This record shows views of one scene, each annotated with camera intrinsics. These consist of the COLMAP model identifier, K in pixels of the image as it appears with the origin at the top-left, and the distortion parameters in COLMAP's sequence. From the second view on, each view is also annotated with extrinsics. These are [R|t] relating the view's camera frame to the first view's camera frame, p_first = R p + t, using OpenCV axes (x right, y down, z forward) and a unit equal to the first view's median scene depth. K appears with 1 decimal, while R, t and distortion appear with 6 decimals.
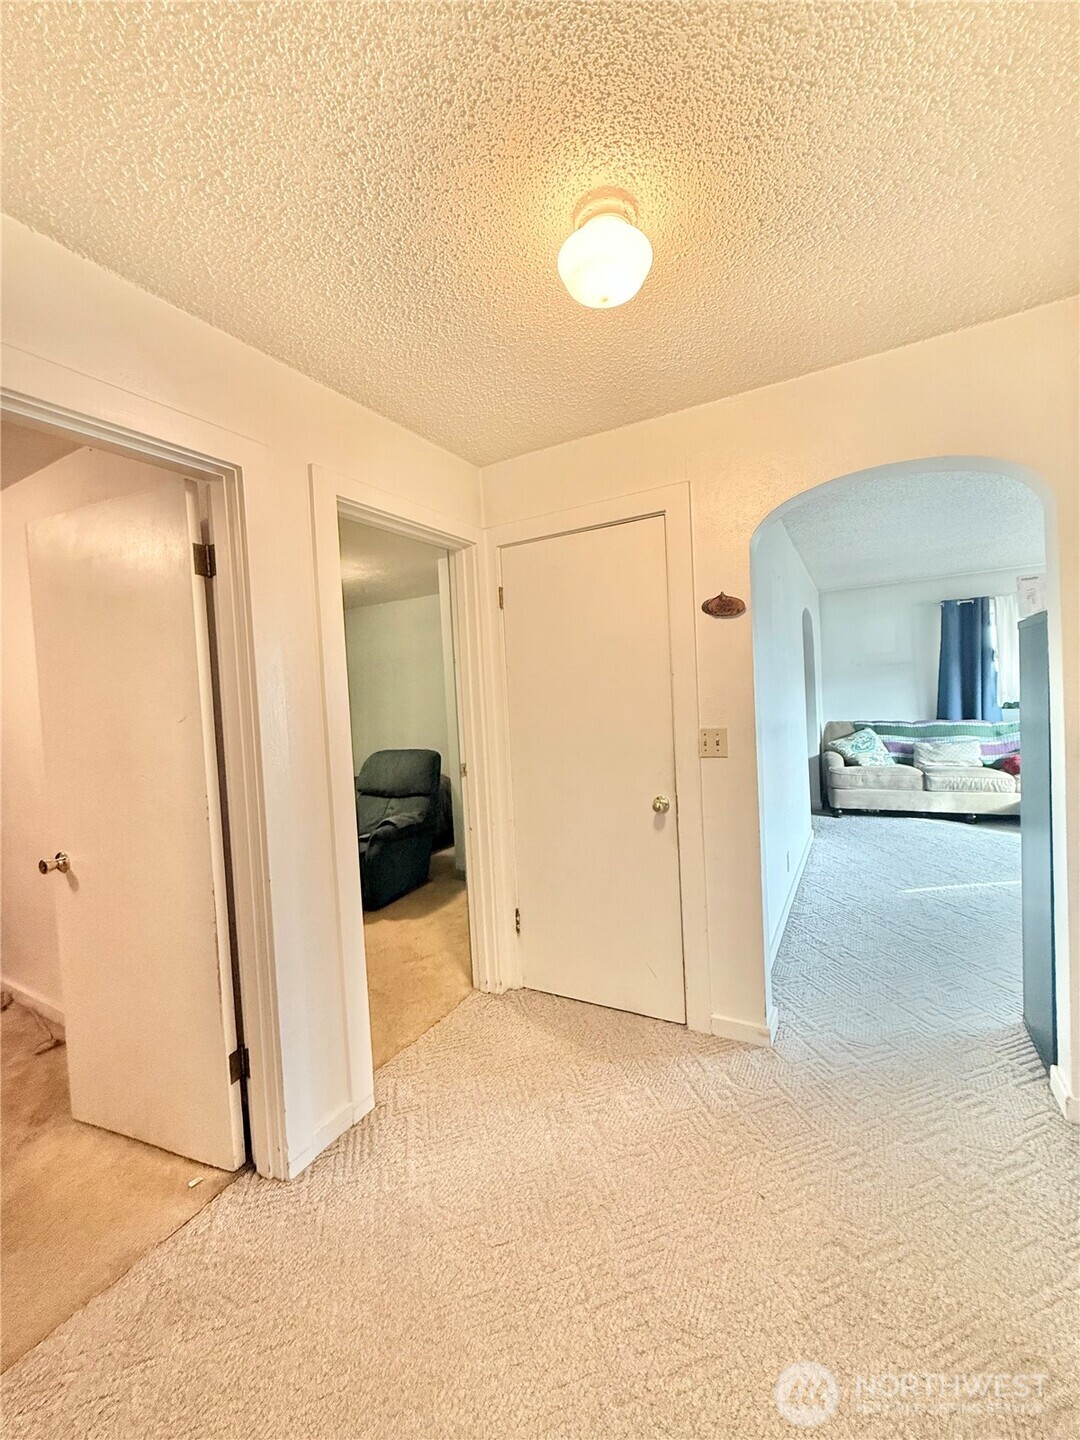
lens RADIAL K [[570.6, 0, 542.5], [0, 570.6, 714.4], [0, 0, 1]] dist [-0.003182, 0.000100]
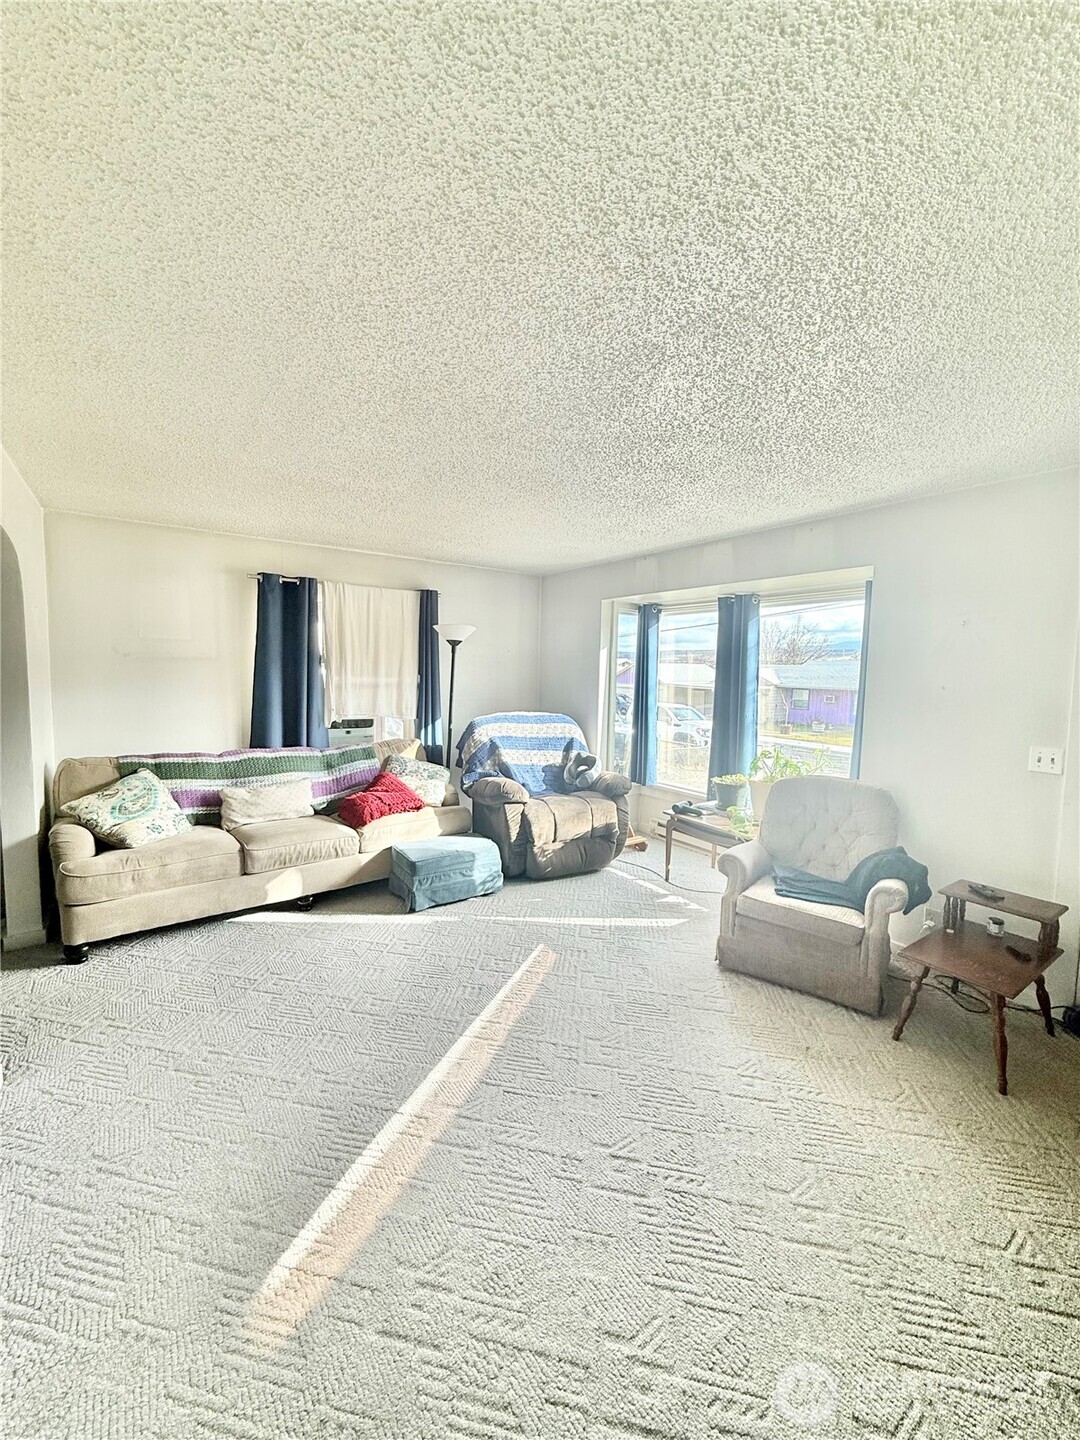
lens RADIAL K [[570.6, 0, 536.8], [0, 570.6, 717.6], [0, 0, 1]] dist [-0.003182, 0.000100]
pose [[0.431390, -0.004965, 0.902152, 0.237721], [-0.010462, 0.999890, 0.010505, -0.038388], [-0.902105, -0.013970, 0.431291, 0.419803]]
